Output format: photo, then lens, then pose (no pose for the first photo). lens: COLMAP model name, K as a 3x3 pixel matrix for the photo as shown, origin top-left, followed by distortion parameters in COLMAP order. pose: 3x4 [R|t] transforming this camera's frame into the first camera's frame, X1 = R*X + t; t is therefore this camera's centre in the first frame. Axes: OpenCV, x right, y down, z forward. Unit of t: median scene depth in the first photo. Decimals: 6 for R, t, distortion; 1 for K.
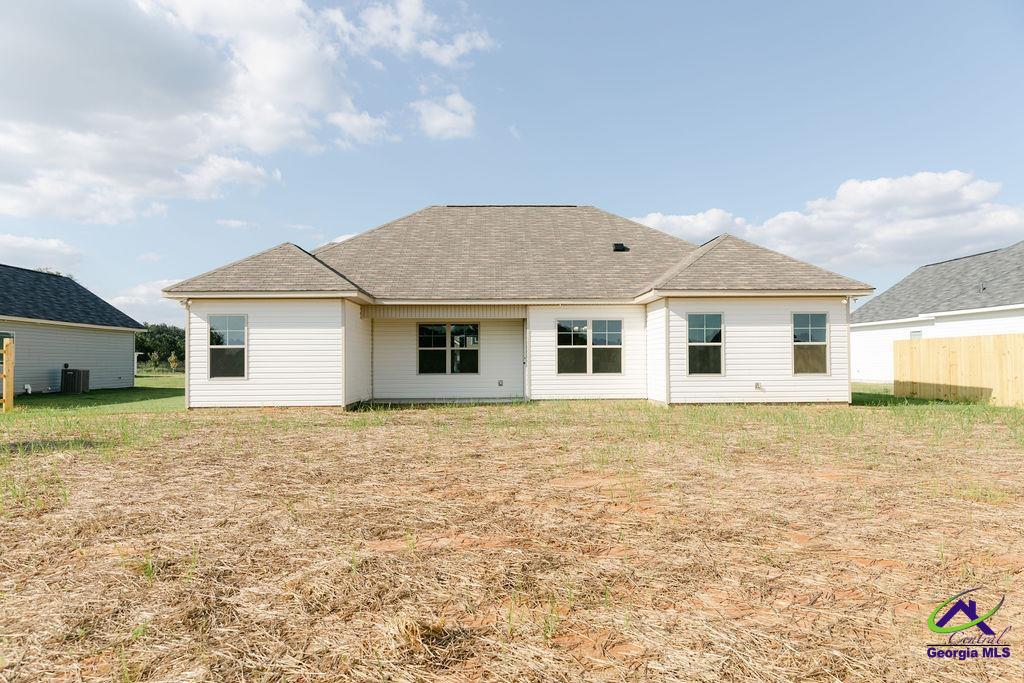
lens RADIAL K [[675.4, 0, 512.0], [0, 675.4, 341.5], [0, 0, 1]] dist [0.054199, -0.051181]
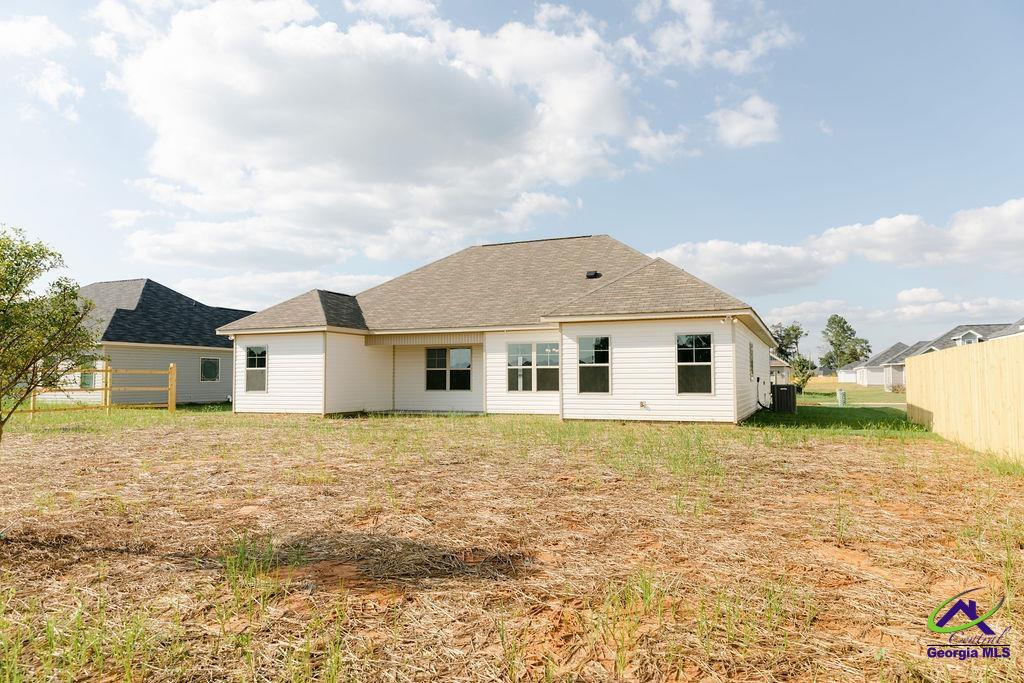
lens RADIAL K [[675.4, 0, 512.0], [0, 675.4, 341.5], [0, 0, 1]] dist [0.054199, -0.051181]
pose [[0.907669, -0.020023, -0.419209, 0.552066], [0.009053, 0.999563, -0.028140, -0.003800], [0.419590, 0.021747, 0.907453, -0.032907]]
